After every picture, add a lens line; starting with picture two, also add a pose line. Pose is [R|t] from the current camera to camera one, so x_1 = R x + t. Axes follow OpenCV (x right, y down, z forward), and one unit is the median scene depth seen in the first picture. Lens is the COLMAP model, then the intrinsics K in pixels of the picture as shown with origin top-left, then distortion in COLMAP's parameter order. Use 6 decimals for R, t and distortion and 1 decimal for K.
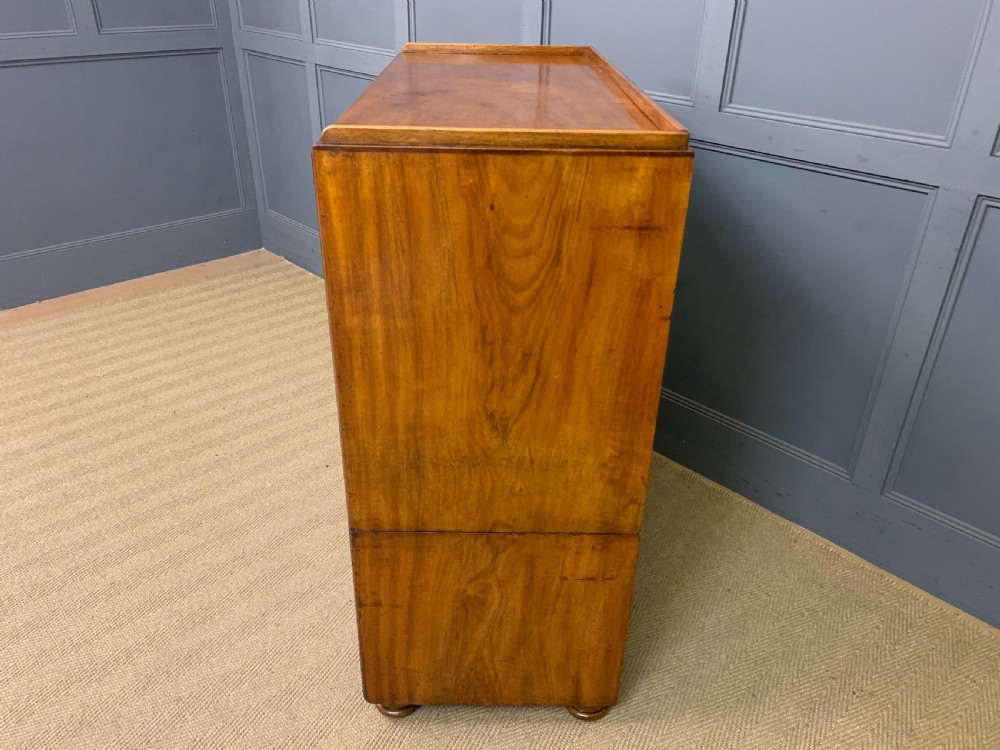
lens RADIAL K [[773.7, 0, 503.4], [0, 773.7, 379.2], [0, 0, 1]] dist [0.039793, -0.036315]
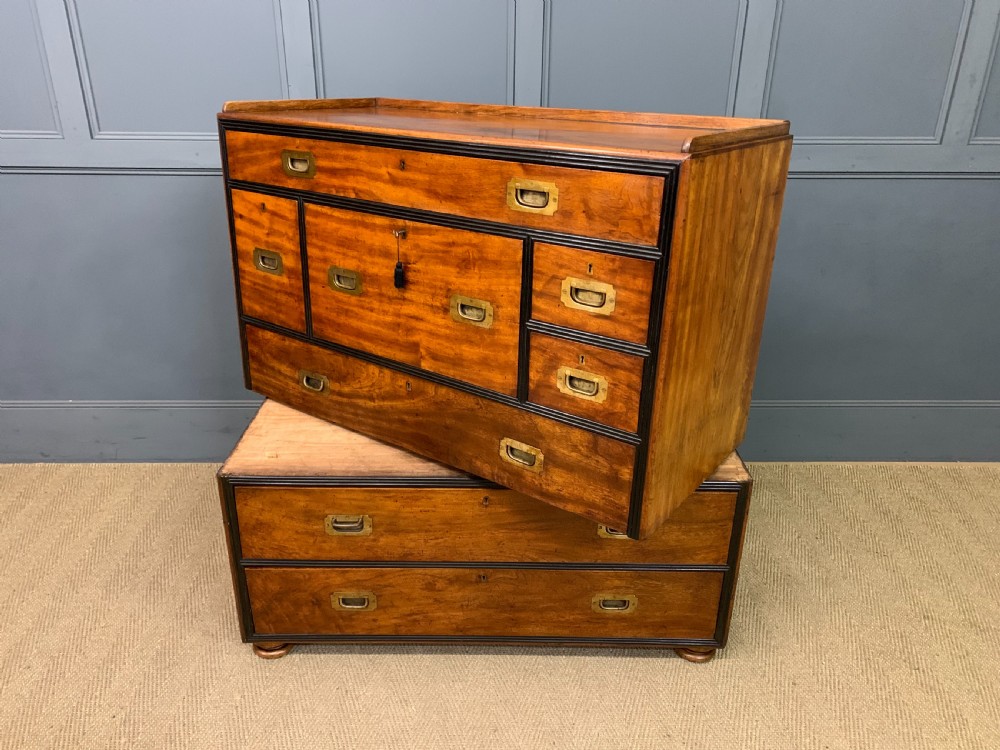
lens RADIAL K [[773.7, 0, 499.4], [0, 773.7, 366.0], [0, 0, 1]] dist [0.039793, -0.036315]
pose [[0.586872, -0.296452, 0.753457, -1.196690], [0.376235, 0.923843, 0.070440, -0.186941], [-0.716958, 0.242138, 0.653713, 0.508044]]
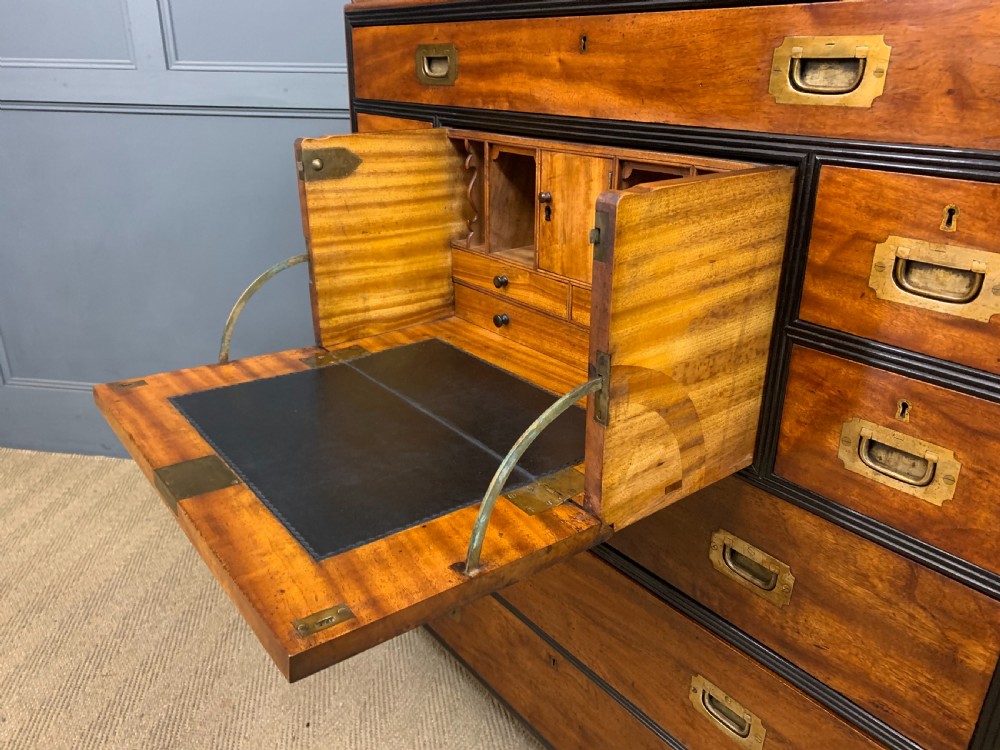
lens RADIAL K [[773.7, 0, 501.2], [0, 773.7, 365.1], [0, 0, 1]] dist [0.039793, -0.036315]
pose [[0.790502, -0.229538, 0.567820, -0.787707], [0.297030, 0.954467, -0.027677, -0.169811], [-0.535612, 0.190538, 0.822688, 0.863254]]
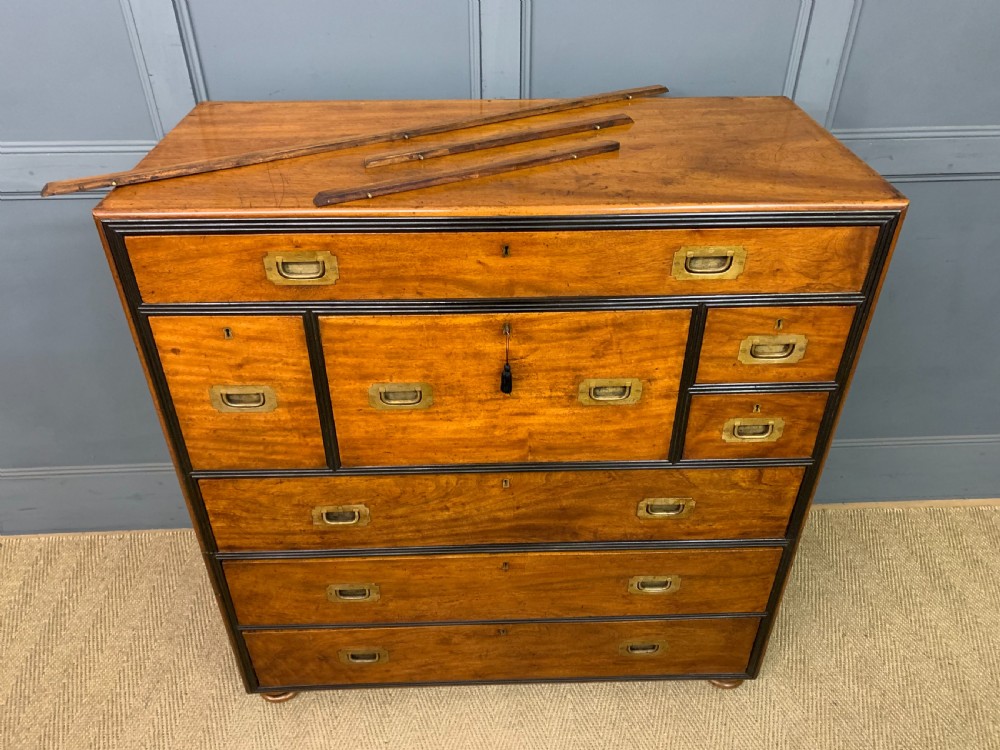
lens RADIAL K [[773.7, 0, 500.4], [0, 773.7, 363.6], [0, 0, 1]] dist [0.039793, -0.036315]
pose [[-0.025409, -0.580984, 0.813518, -1.093154], [0.480366, 0.706576, 0.519613, -0.866863], [-0.876700, 0.403990, 0.261132, 1.190151]]
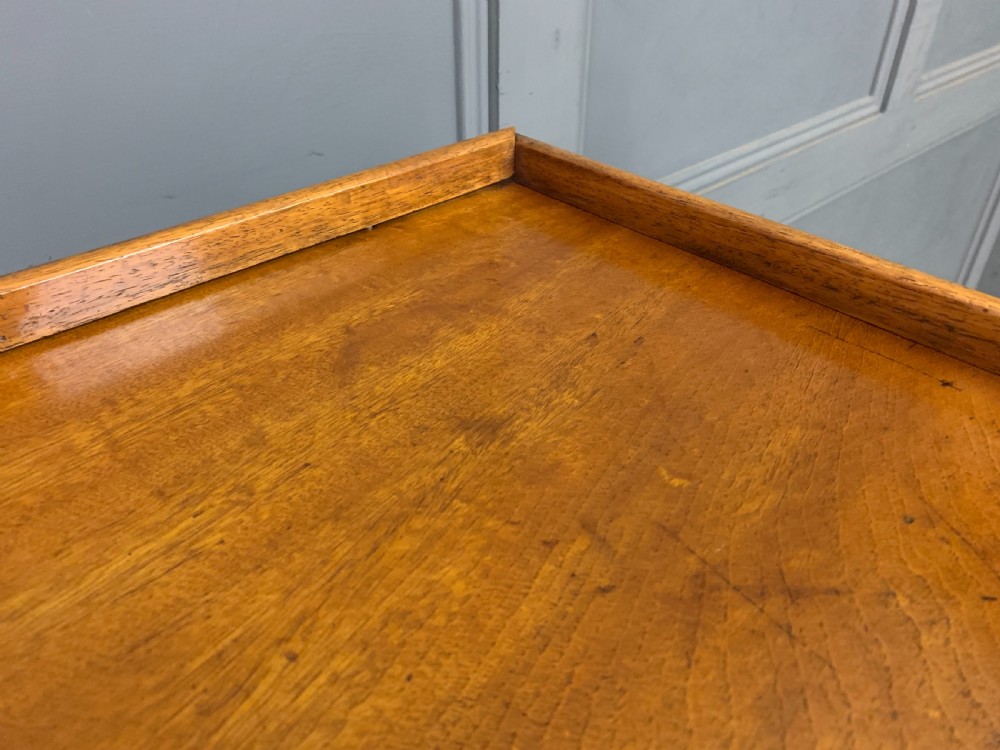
lens RADIAL K [[773.7, 0, 500.7], [0, 773.7, 375.0], [0, 0, 1]] dist [0.039793, -0.036315]
pose [[-0.672006, -0.443778, 0.592848, -0.043547], [0.342807, 0.523200, 0.780221, -0.520543], [-0.656424, 0.727546, -0.199463, 1.087180]]
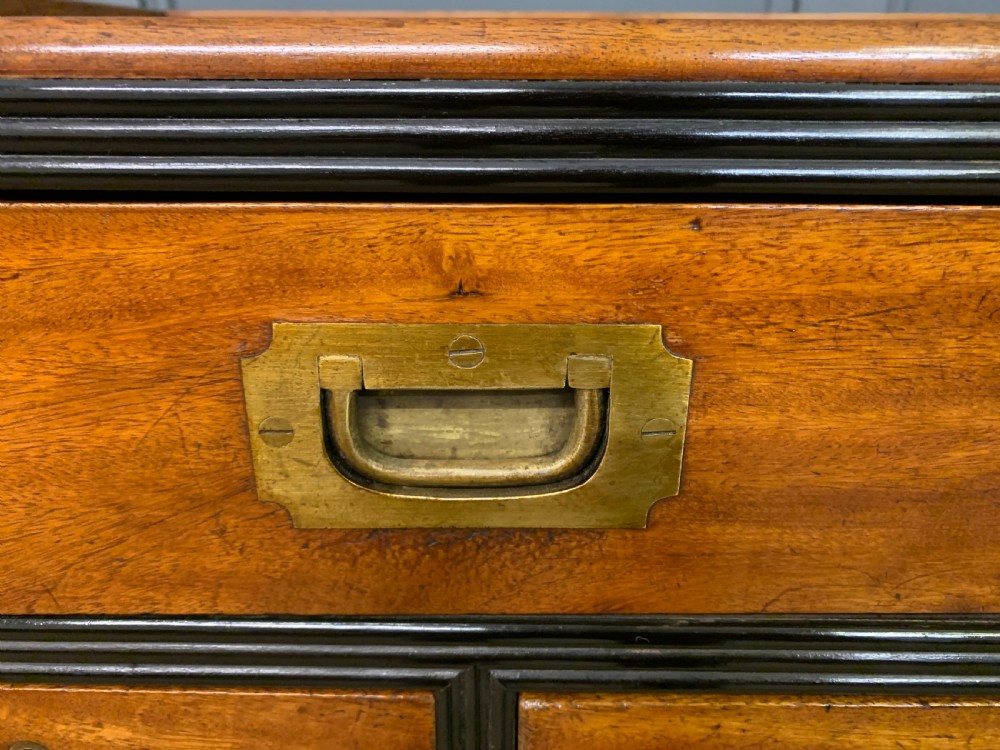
lens RADIAL K [[773.7, 0, 487.3], [0, 773.7, 378.3], [0, 0, 1]] dist [0.039793, -0.036315]
pose [[0.016582, -0.387448, 0.921743, -0.372896], [0.481250, 0.811155, 0.332305, -0.626754], [-0.876427, 0.438078, 0.199910, 1.572574]]
